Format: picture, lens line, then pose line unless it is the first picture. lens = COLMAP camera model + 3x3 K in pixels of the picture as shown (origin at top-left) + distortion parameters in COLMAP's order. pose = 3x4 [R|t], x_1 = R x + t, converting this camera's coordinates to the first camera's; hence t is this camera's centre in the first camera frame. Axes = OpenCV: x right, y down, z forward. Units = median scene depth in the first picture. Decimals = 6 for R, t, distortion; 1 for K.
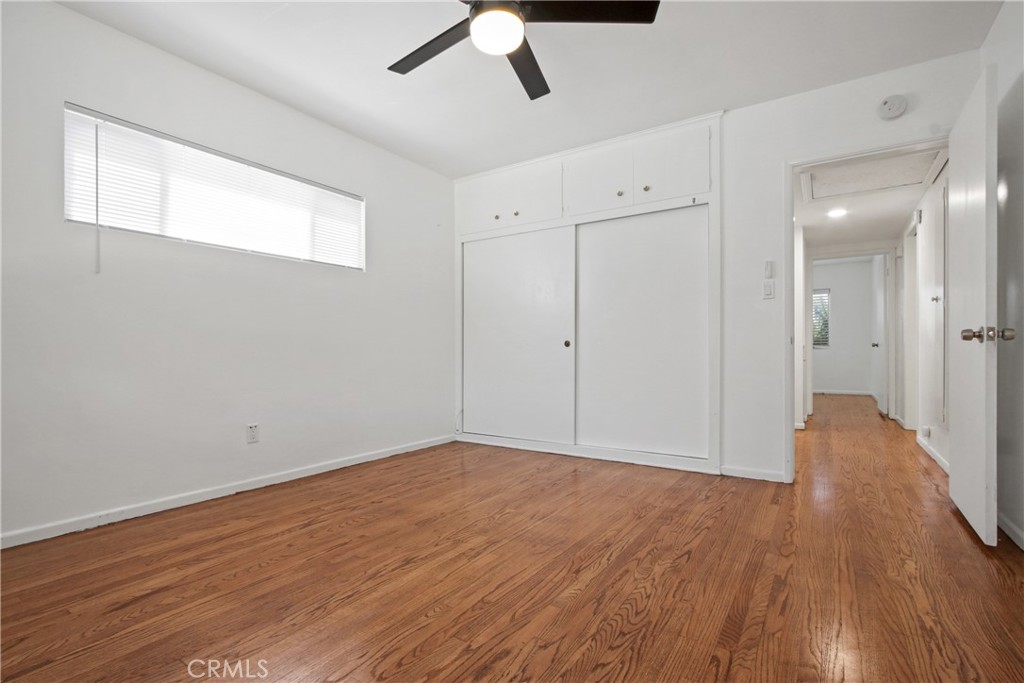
lens RADIAL K [[471.7, 0, 512.5], [0, 471.7, 347.8], [0, 0, 1]] dist [-0.016174, 0.001930]
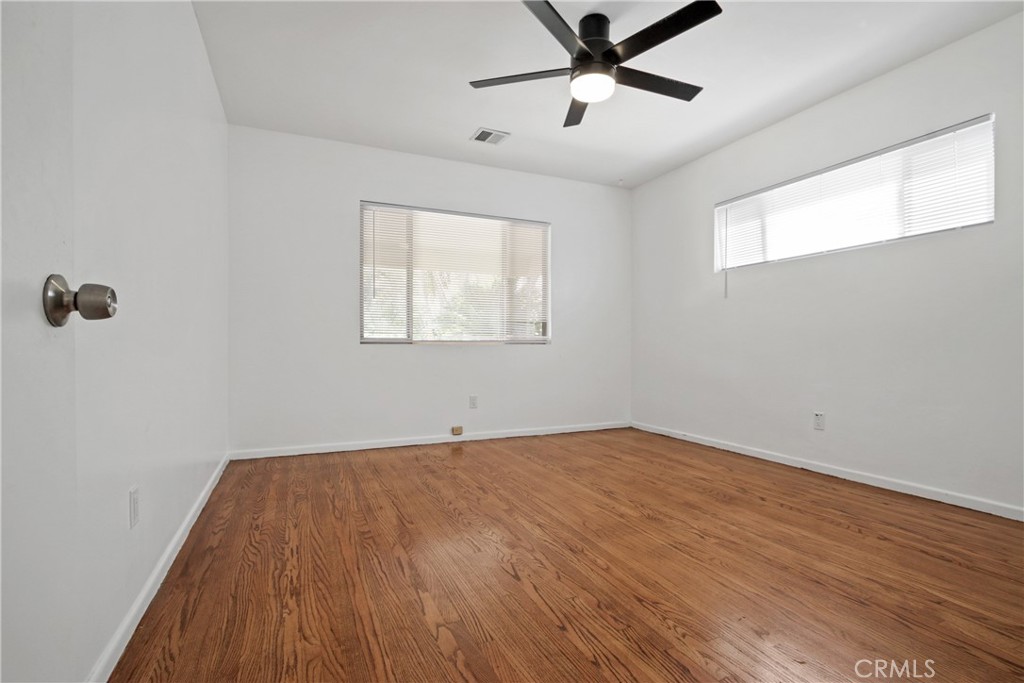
lens RADIAL K [[471.7, 0, 506.1], [0, 471.7, 342.6], [0, 0, 1]] dist [-0.016174, 0.001930]
pose [[-0.526190, -0.001780, -0.850365, 0.989445], [0.006852, 0.999956, -0.006333, 0.003954], [0.850339, -0.009159, -0.526155, 1.267110]]
